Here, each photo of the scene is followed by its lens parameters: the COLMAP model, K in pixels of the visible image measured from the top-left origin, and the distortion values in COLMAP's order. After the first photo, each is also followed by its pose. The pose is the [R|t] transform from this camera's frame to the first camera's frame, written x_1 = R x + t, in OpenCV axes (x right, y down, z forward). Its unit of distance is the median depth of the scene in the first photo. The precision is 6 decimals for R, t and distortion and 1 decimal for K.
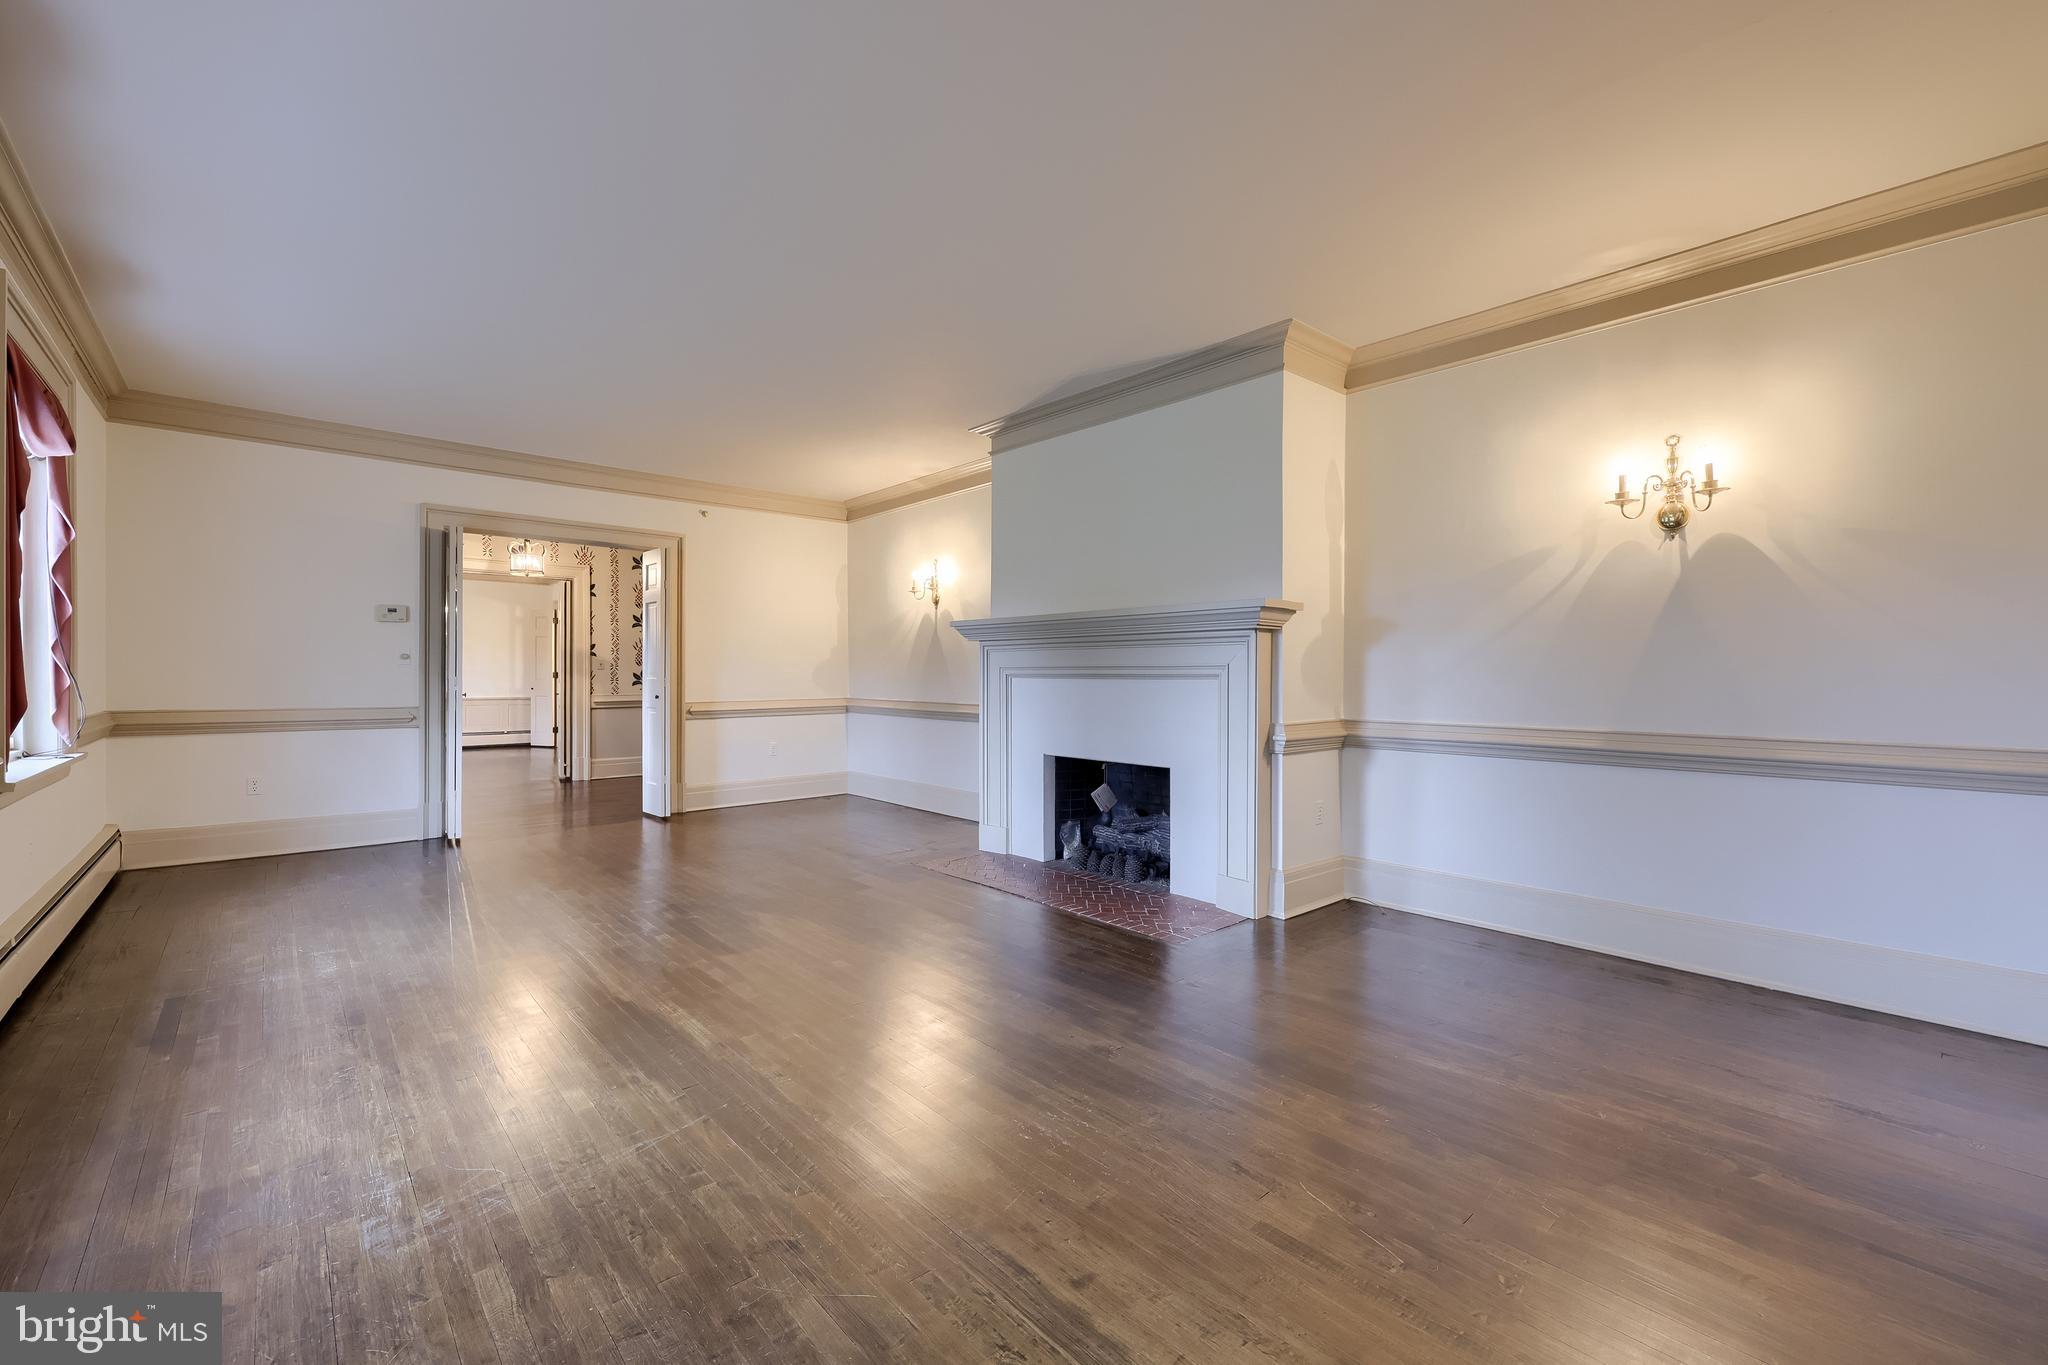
lens RADIAL K [[835.8, 0, 1024.0], [0, 835.8, 682.5], [0, 0, 1]] dist [0.000514, 0.000113]
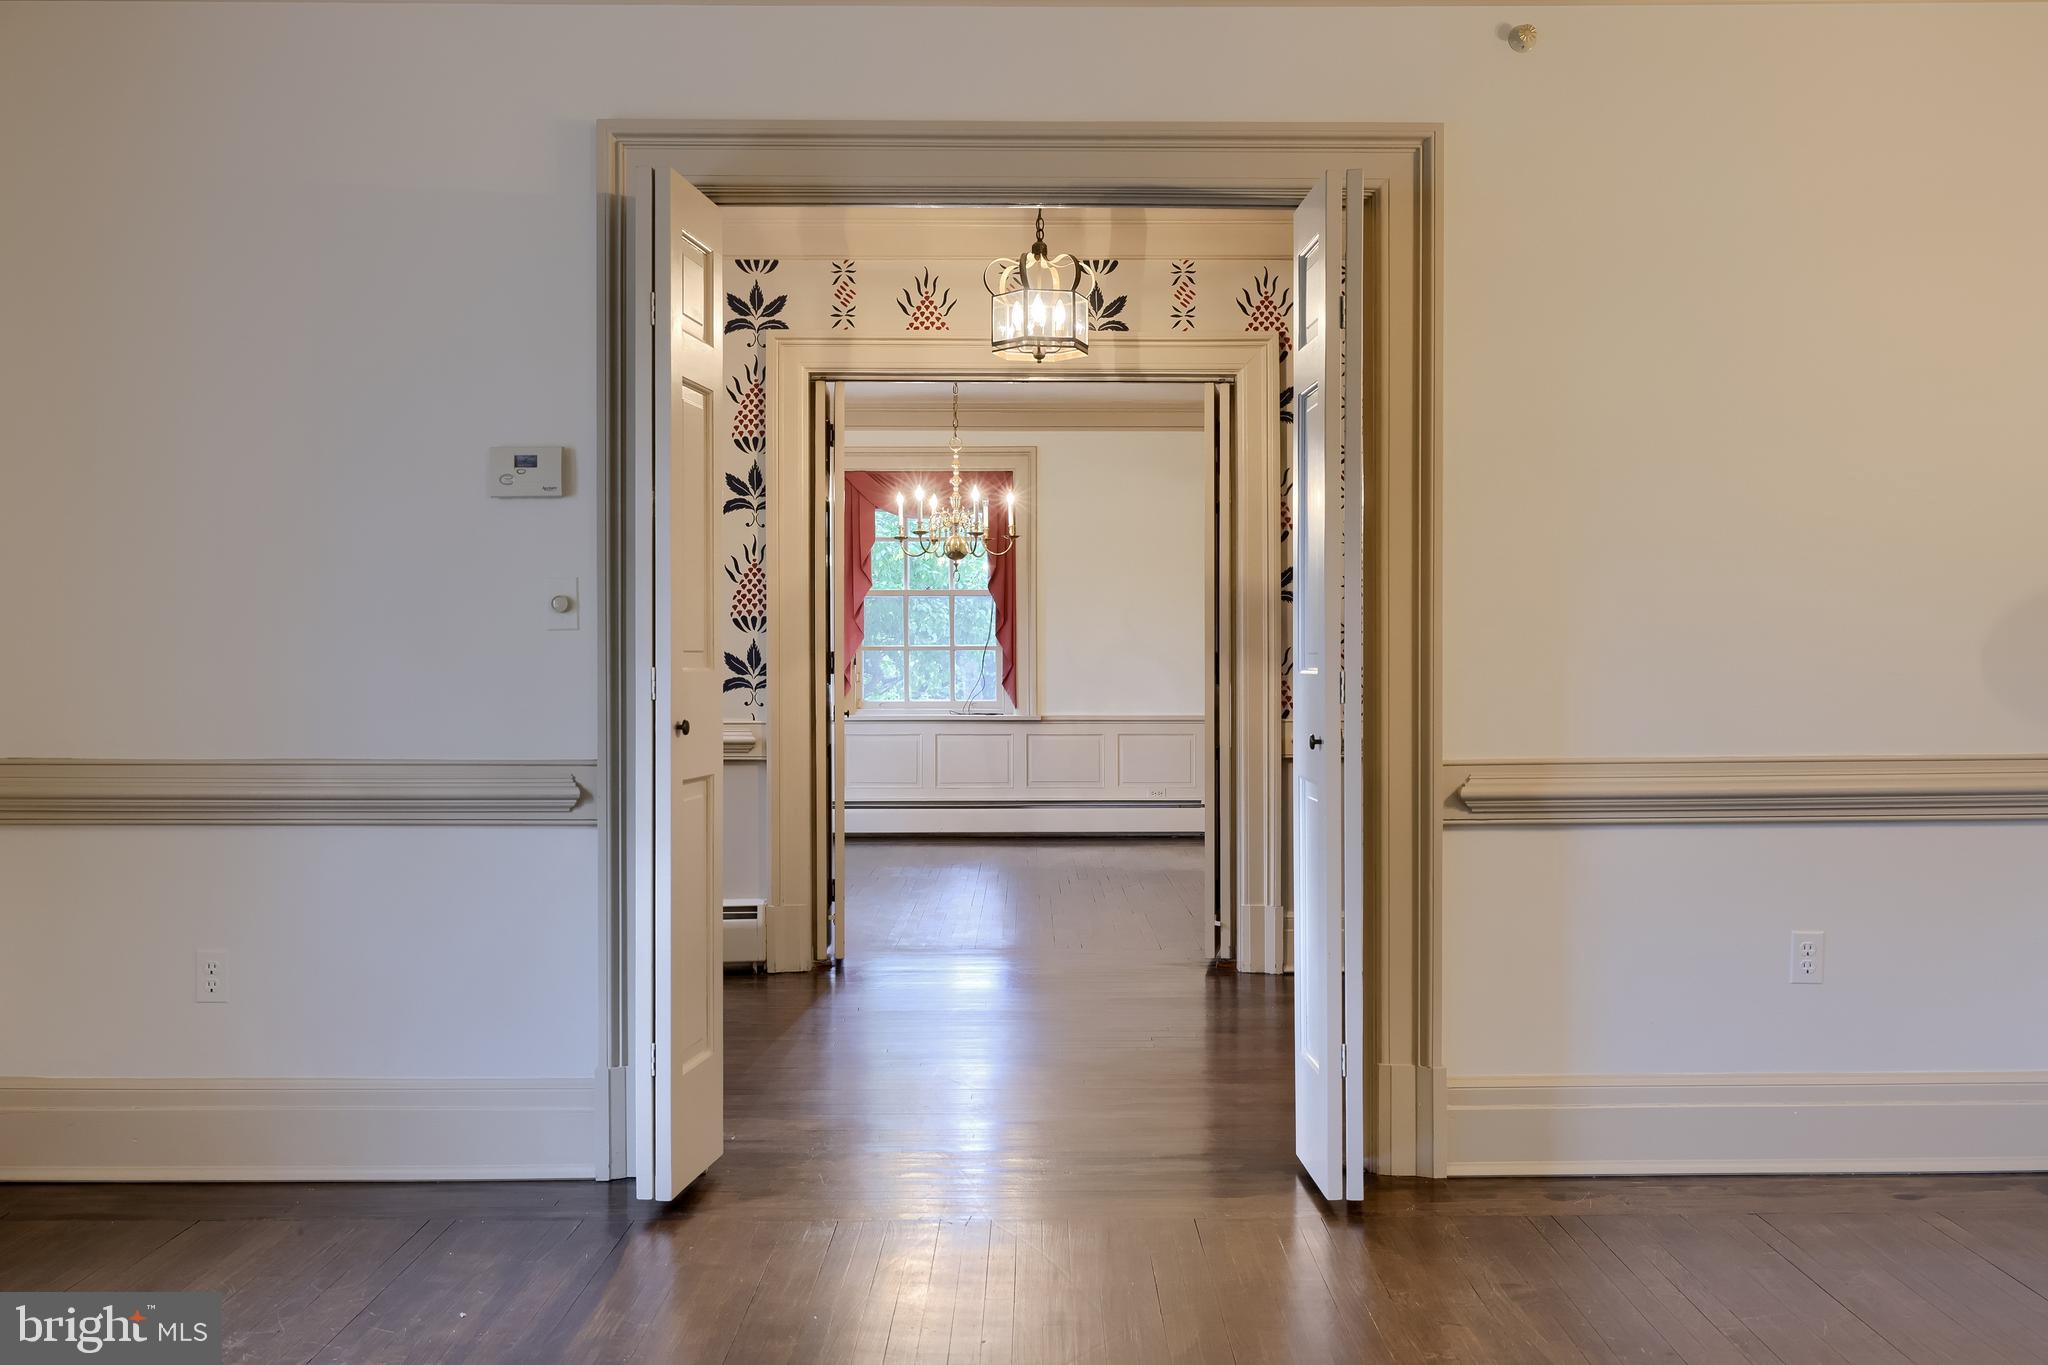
lens RADIAL K [[1879.4, 0, 1024.0], [0, 1879.4, 682.5], [0, 0, 1]] dist [0.005193, 0.006864]
pose [[0.717587, 0.005491, -0.696447, -0.072976], [-0.003413, 0.999985, 0.004367, -0.003193], [0.696460, -0.000757, 0.717595, 0.407850]]
